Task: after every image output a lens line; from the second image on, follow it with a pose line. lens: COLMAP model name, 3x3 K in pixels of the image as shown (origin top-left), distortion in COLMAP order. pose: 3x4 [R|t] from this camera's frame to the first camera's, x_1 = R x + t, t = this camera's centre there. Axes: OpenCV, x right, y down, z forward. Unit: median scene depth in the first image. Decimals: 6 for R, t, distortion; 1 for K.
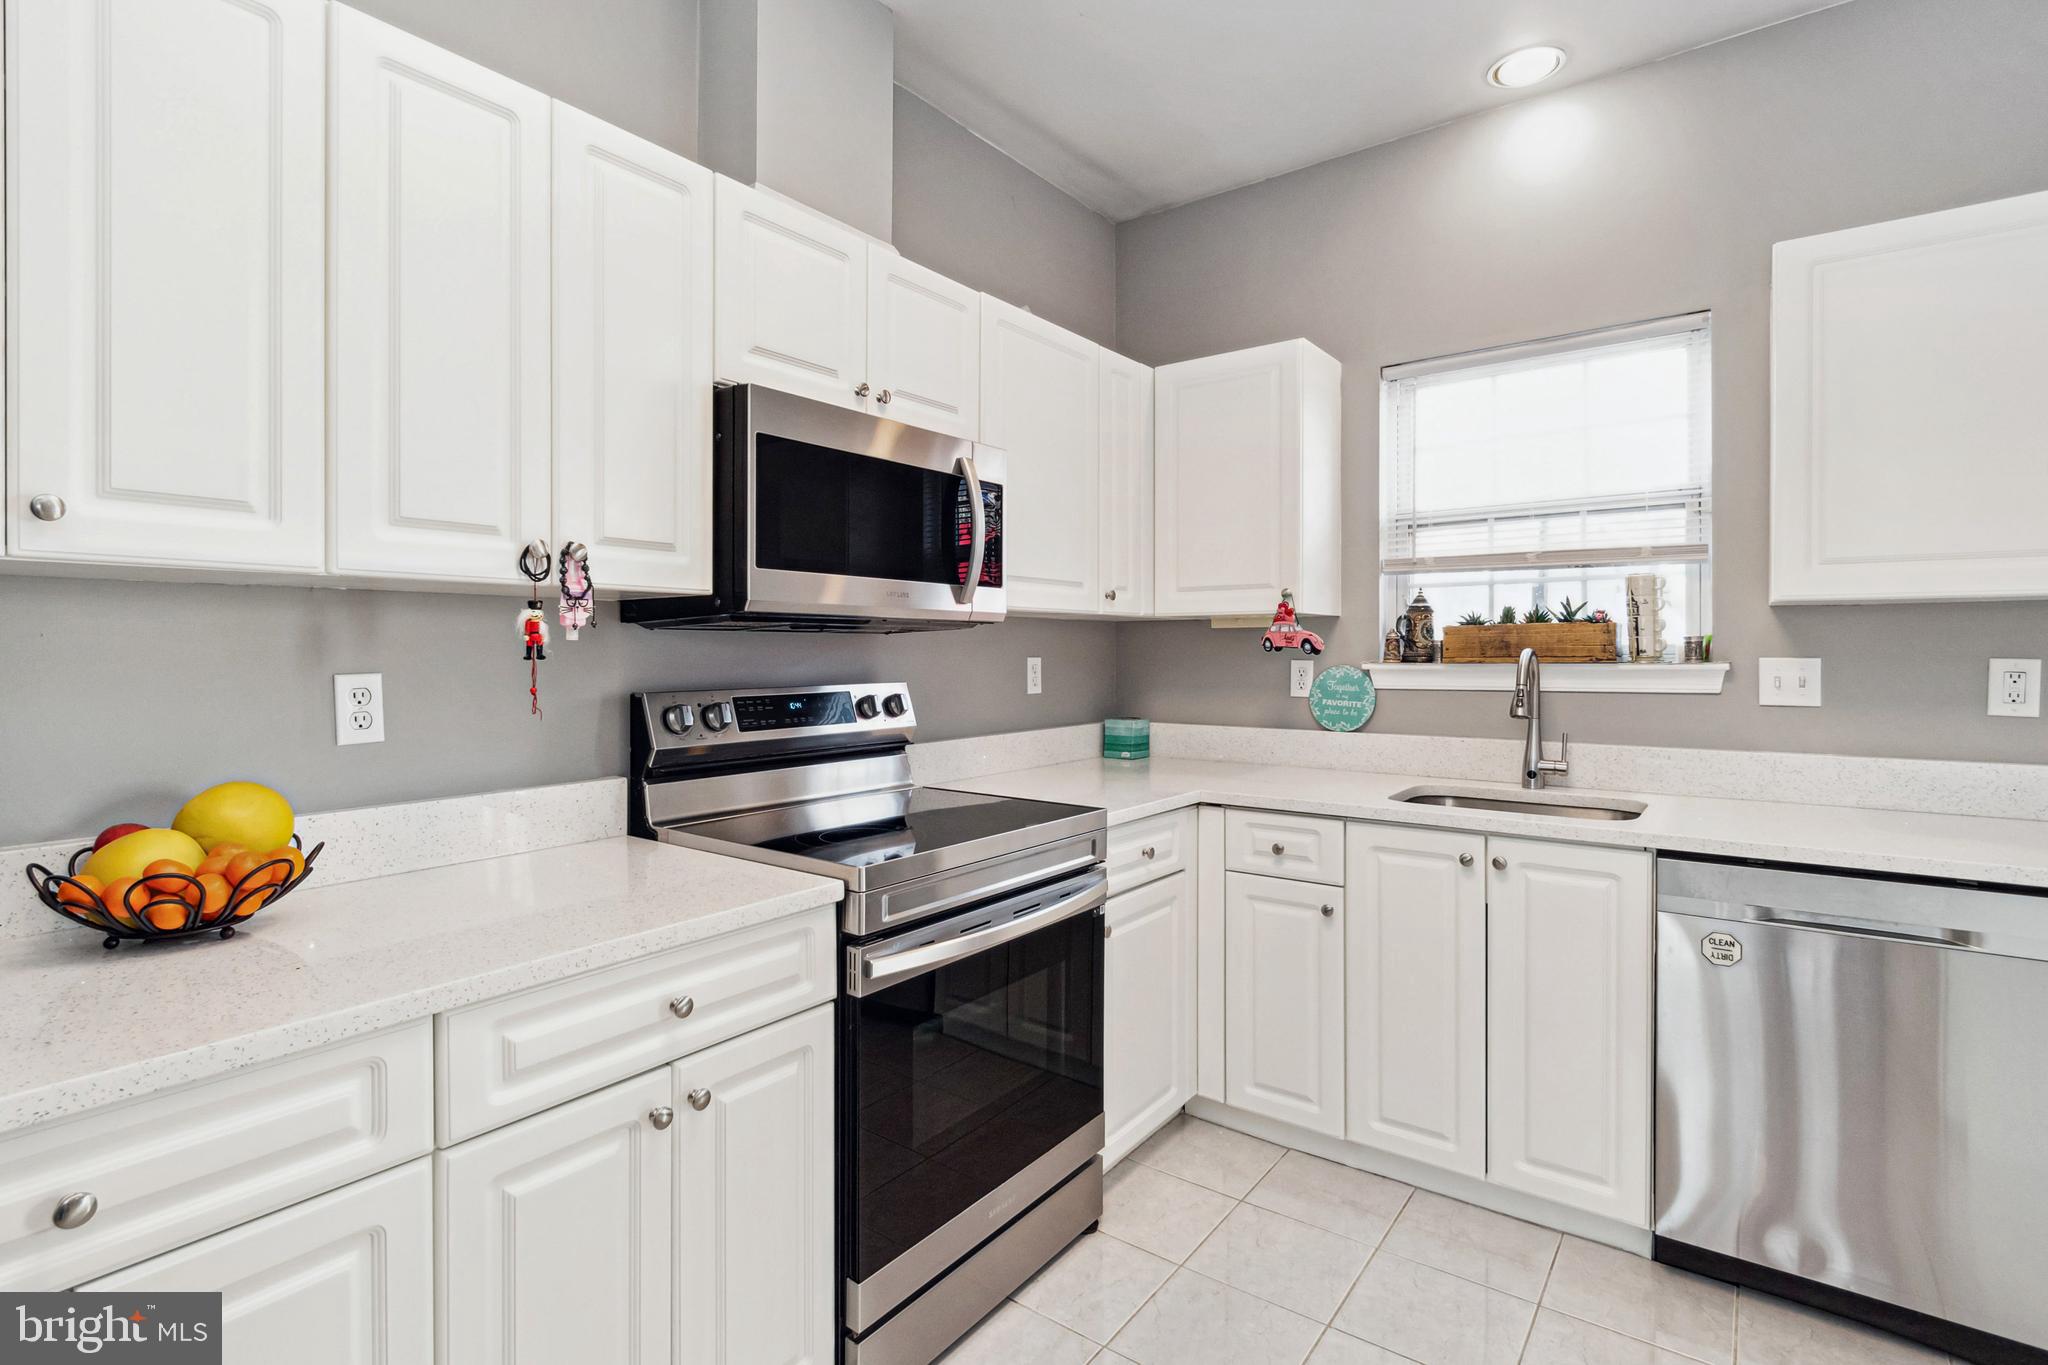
lens RADIAL K [[993.3, 0, 978.4], [0, 993.3, 662.0], [0, 0, 1]] dist [-0.000625, -0.000653]
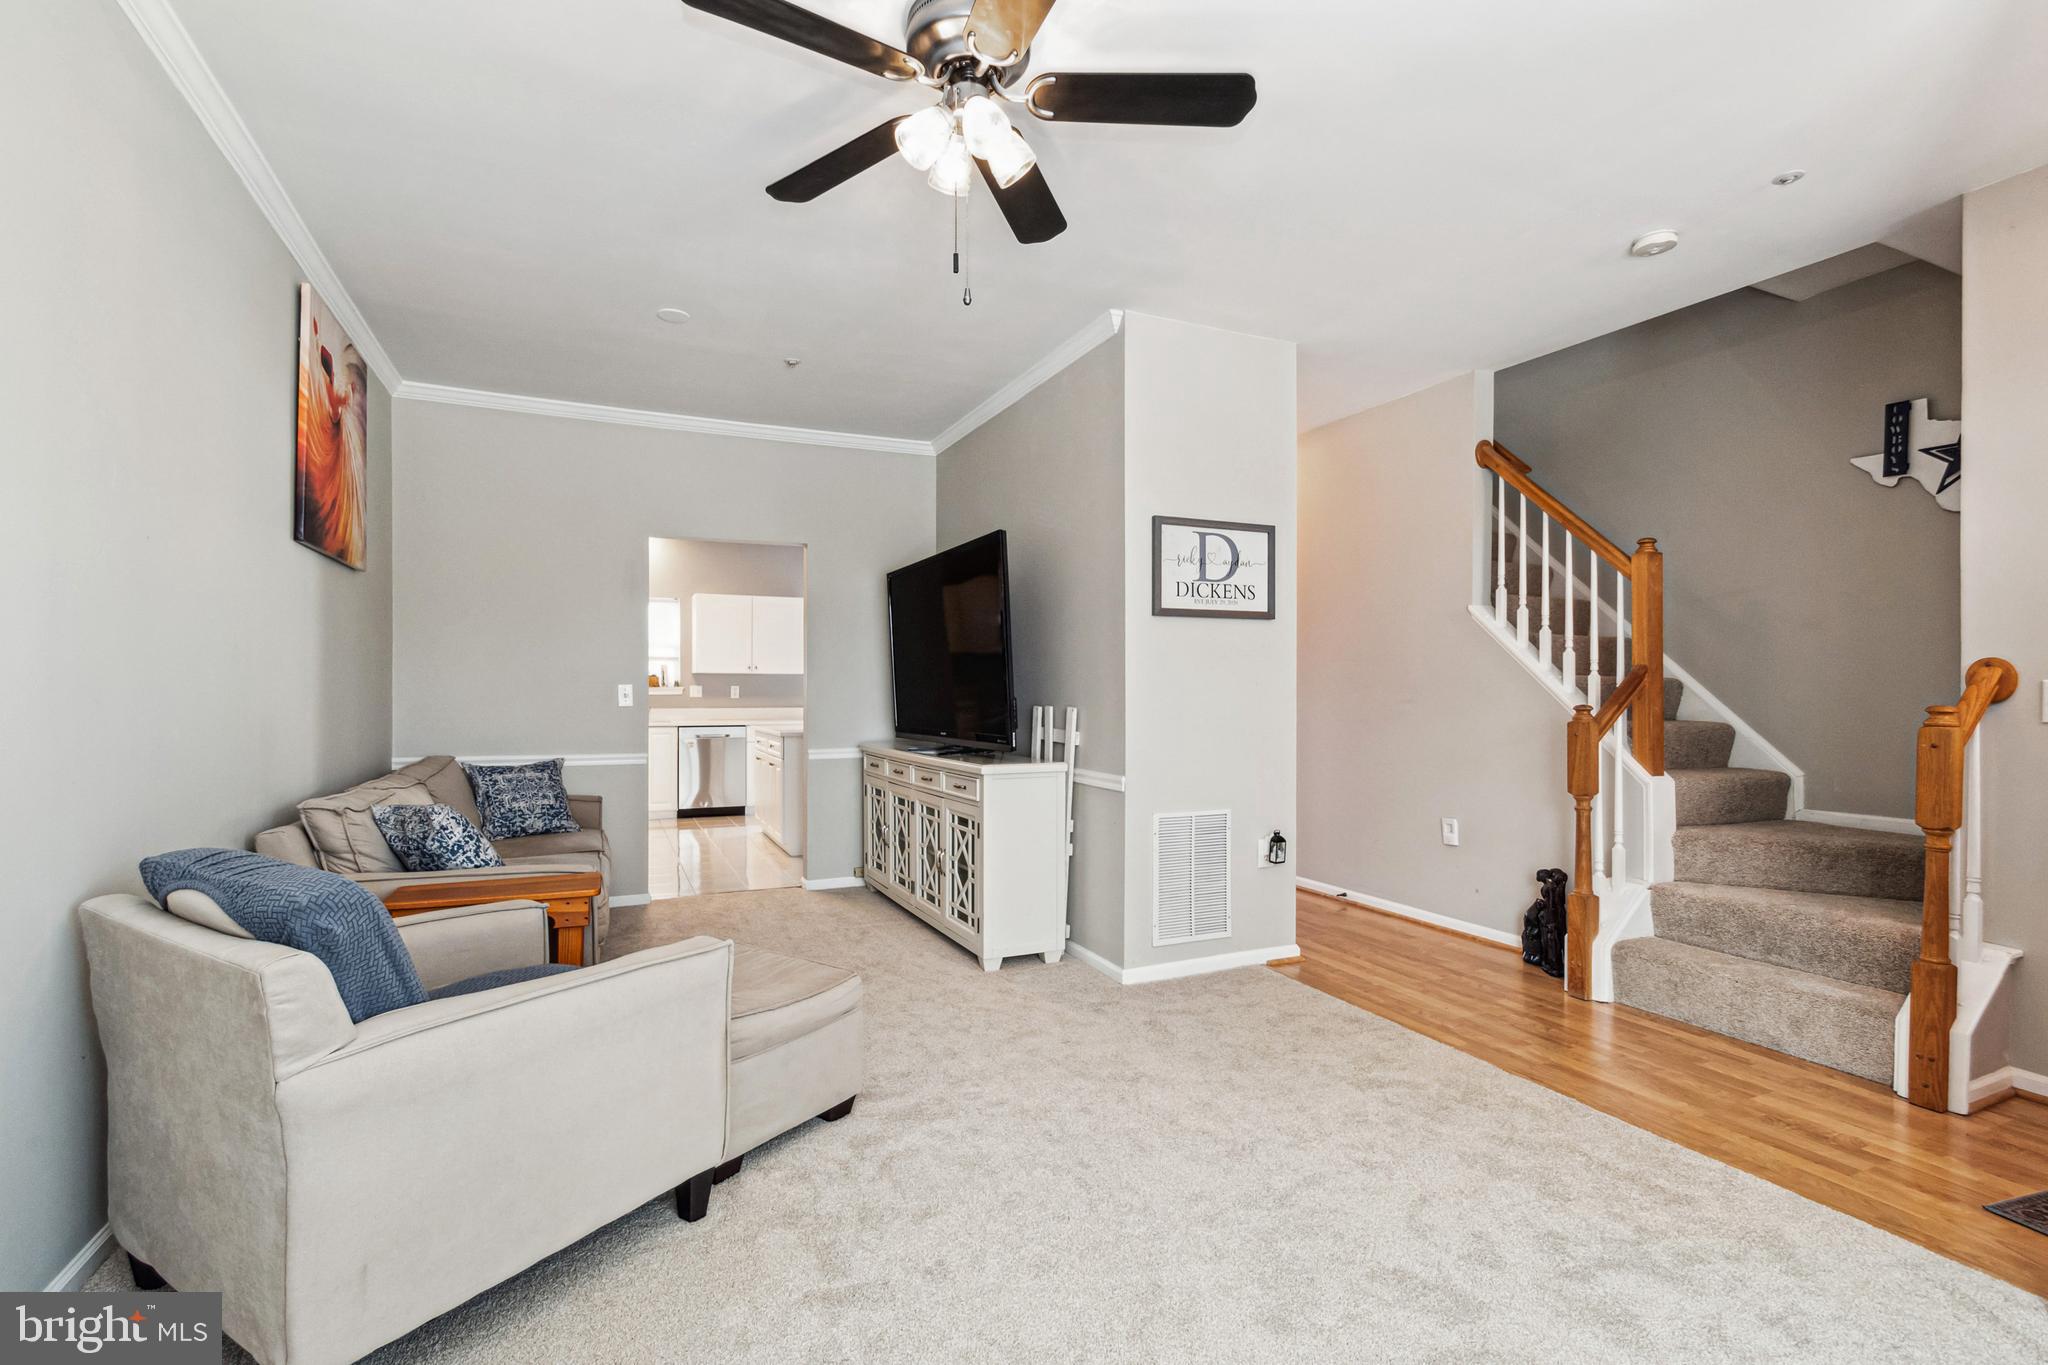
lens RADIAL K [[925.4, 0, 1011.9], [0, 925.4, 668.9], [0, 0, 1]] dist [0.000177, 0.000070]
pose [[0.467161, -0.001497, 0.884171, -2.097948], [0.004903, 0.999988, -0.000897, -0.066874], [-0.884159, 0.004754, 0.467162, -2.092481]]
